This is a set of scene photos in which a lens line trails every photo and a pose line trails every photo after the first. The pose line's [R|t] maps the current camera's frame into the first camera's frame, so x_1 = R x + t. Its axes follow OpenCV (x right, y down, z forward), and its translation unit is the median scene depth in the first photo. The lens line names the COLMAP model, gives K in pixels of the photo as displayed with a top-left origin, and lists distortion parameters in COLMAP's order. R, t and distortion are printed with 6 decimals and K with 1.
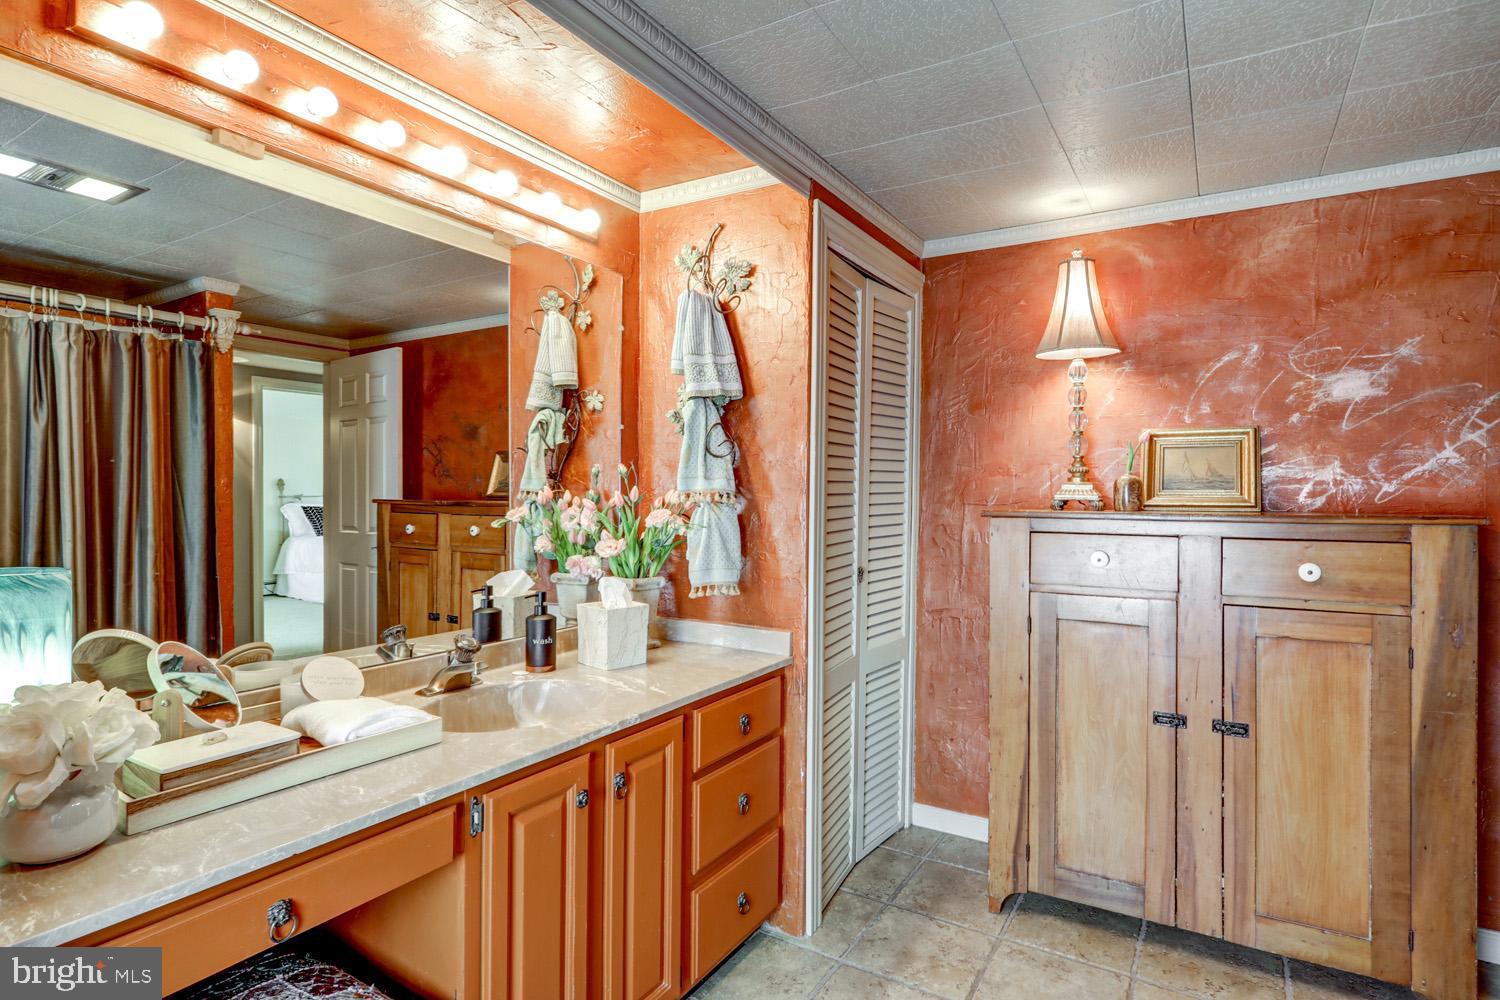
lens RADIAL K [[792.9, 0, 750.6], [0, 792.9, 498.7], [0, 0, 1]] dist [-0.015296, 0.003675]
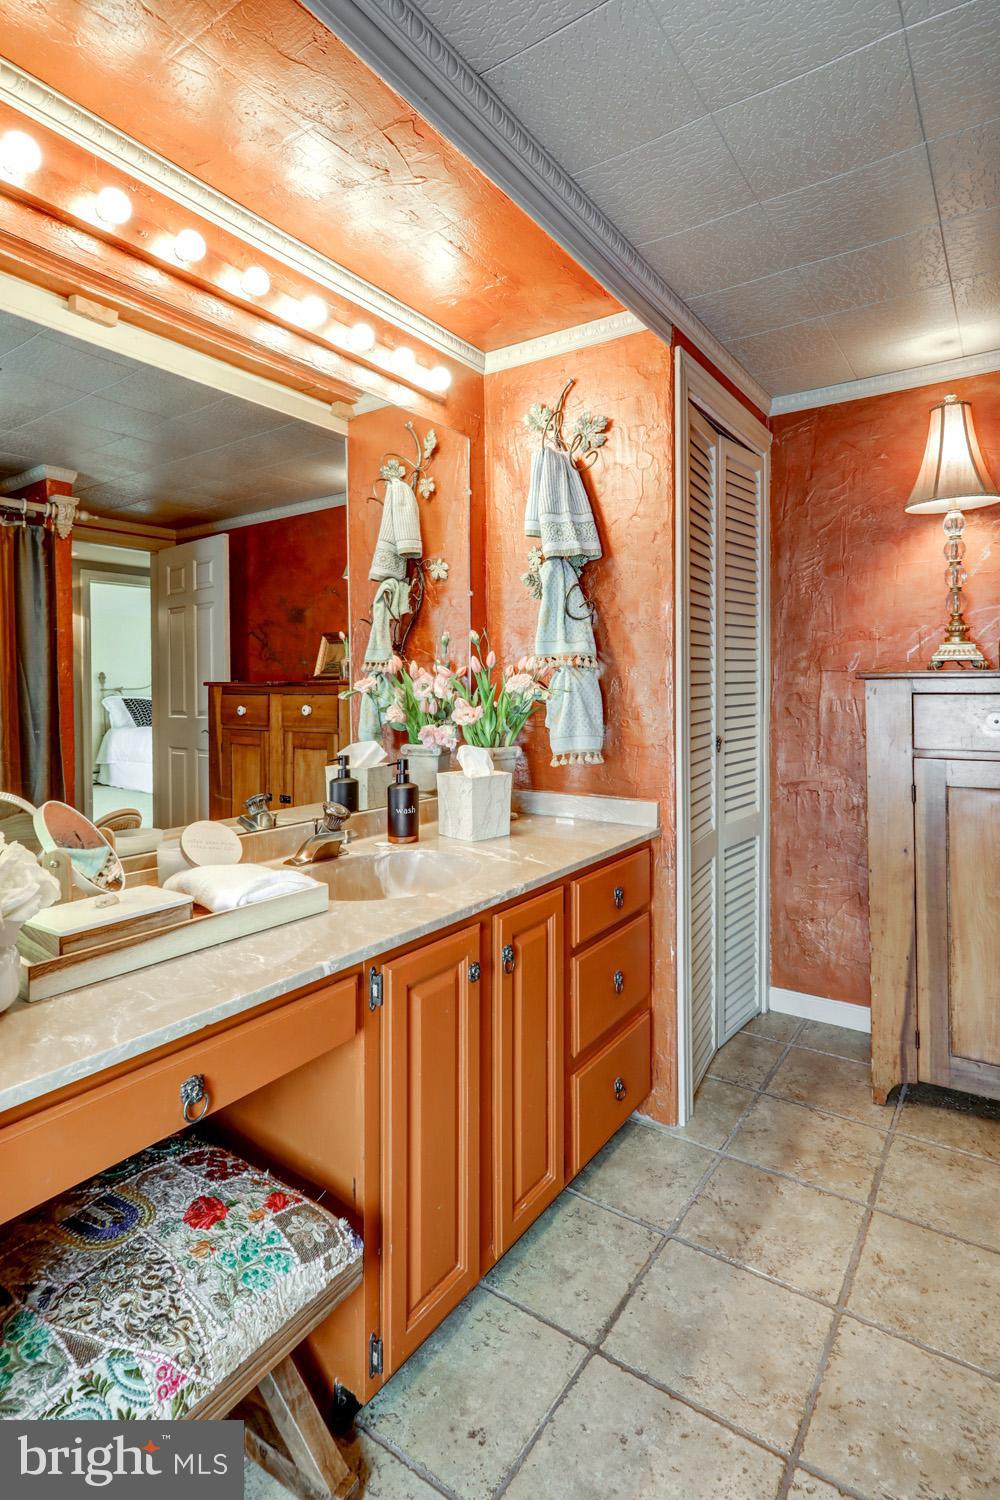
lens RADIAL K [[778.6, 0, 491.7], [0, 778.6, 681.6], [0, 0, 1]] dist [-0.010197, 0.004651]
pose [[0.997681, -0.015367, -0.066309, -0.082230], [0.014666, 0.999832, -0.011036, 0.031122], [0.066468, 0.010038, 0.997738, 0.055146]]
